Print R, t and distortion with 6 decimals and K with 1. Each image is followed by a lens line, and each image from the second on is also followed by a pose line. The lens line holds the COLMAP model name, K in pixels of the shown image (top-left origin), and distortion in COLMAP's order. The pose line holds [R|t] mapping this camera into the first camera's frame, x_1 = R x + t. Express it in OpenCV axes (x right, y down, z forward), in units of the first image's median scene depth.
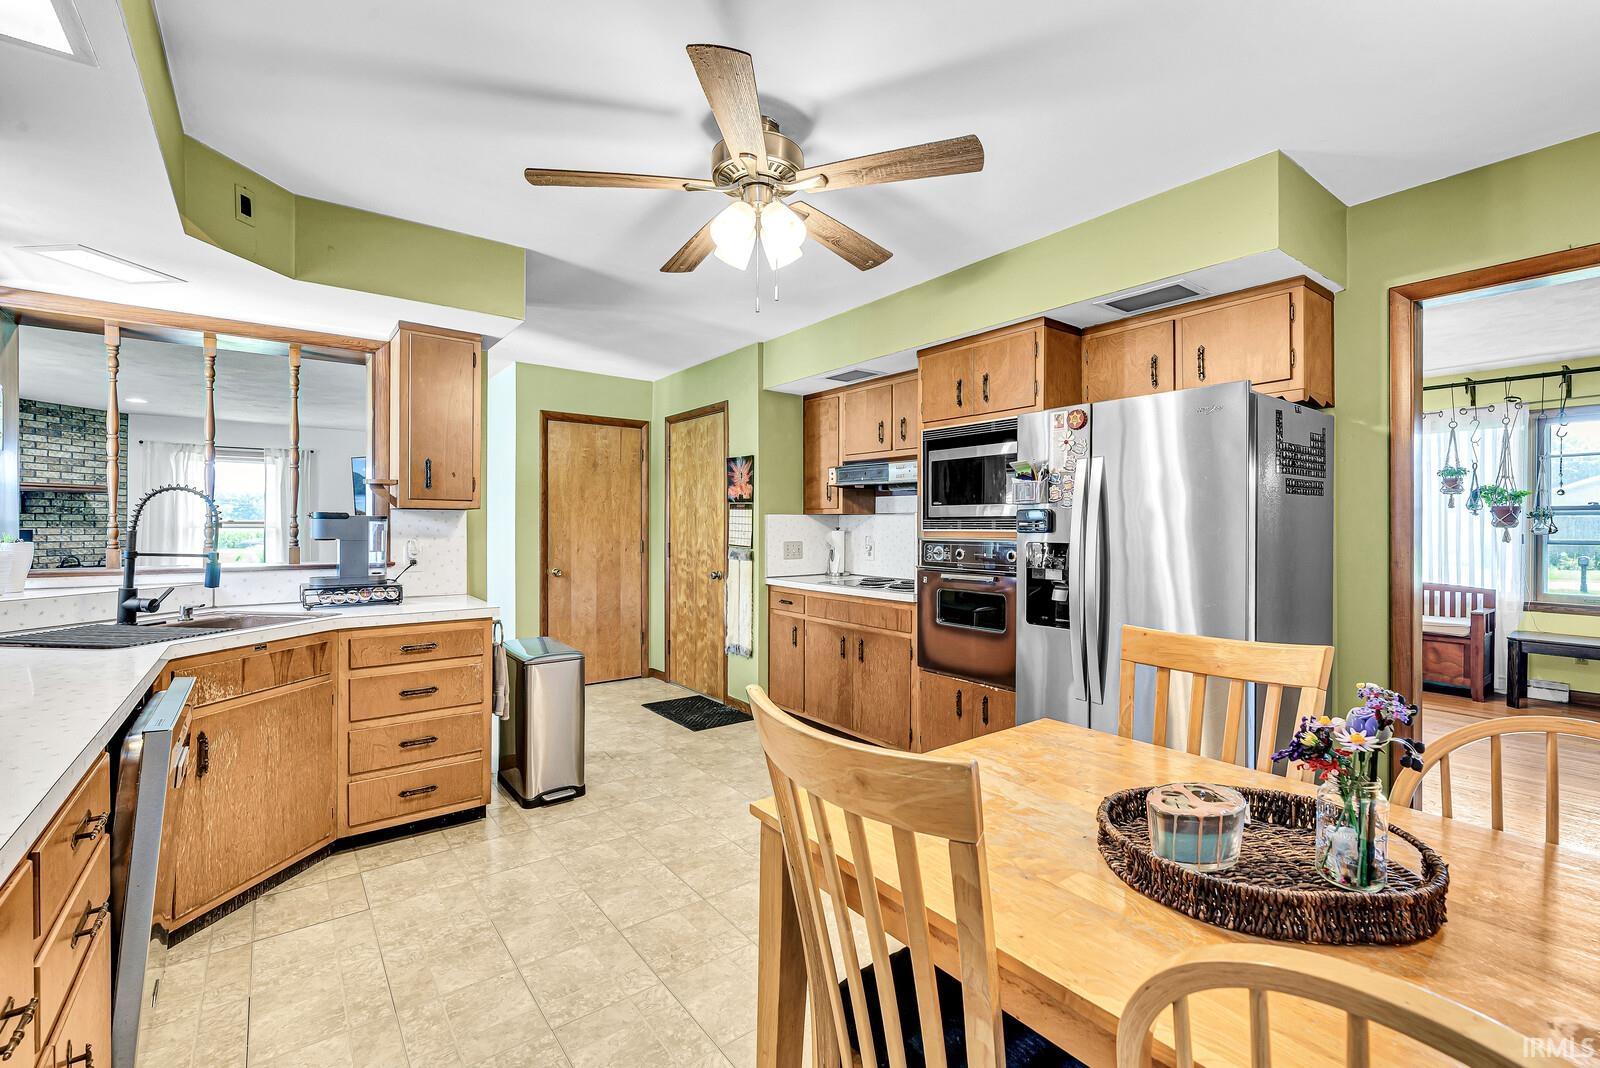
lens RADIAL K [[693.3, 0, 792.9], [0, 693.3, 529.4], [0, 0, 1]] dist [-0.000405, -0.000243]
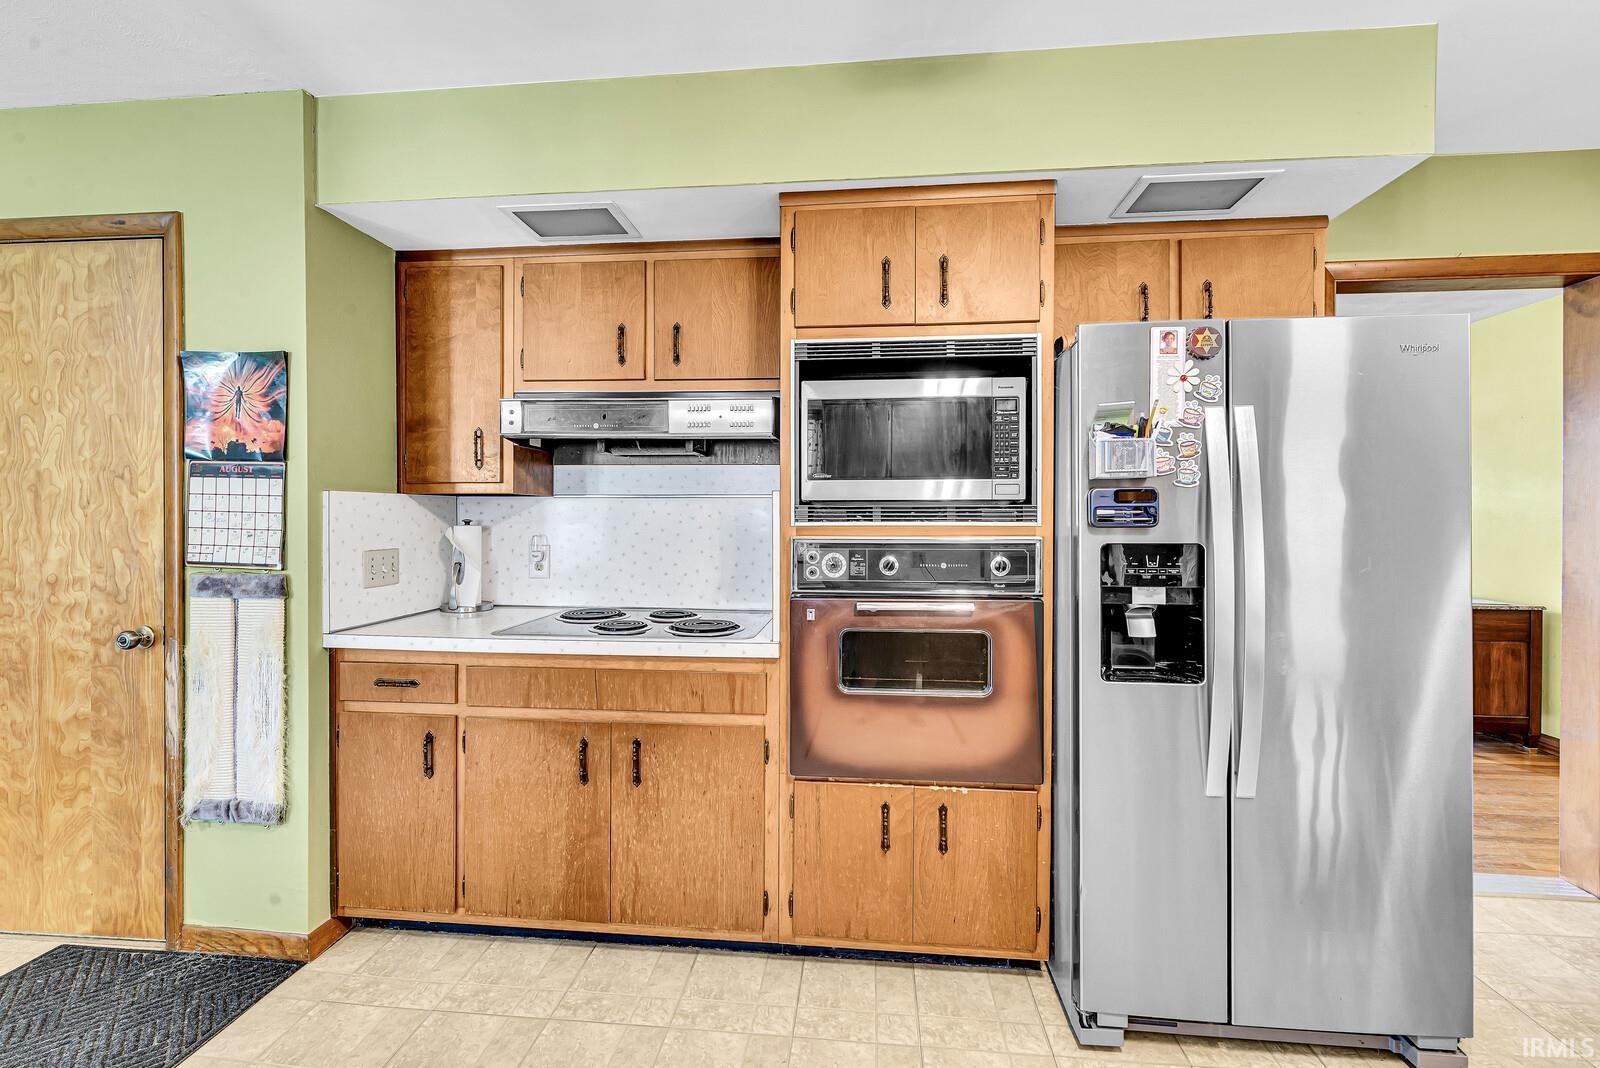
lens RADIAL K [[690.8, 0, 801.0], [0, 690.8, 521.5], [0, 0, 1]] dist [0.000615, -0.000026]
pose [[0.672633, -0.005156, 0.739958, -0.161199], [0.004732, 0.999985, 0.002666, -0.001723], [-0.739961, 0.001709, 0.672647, 0.477755]]
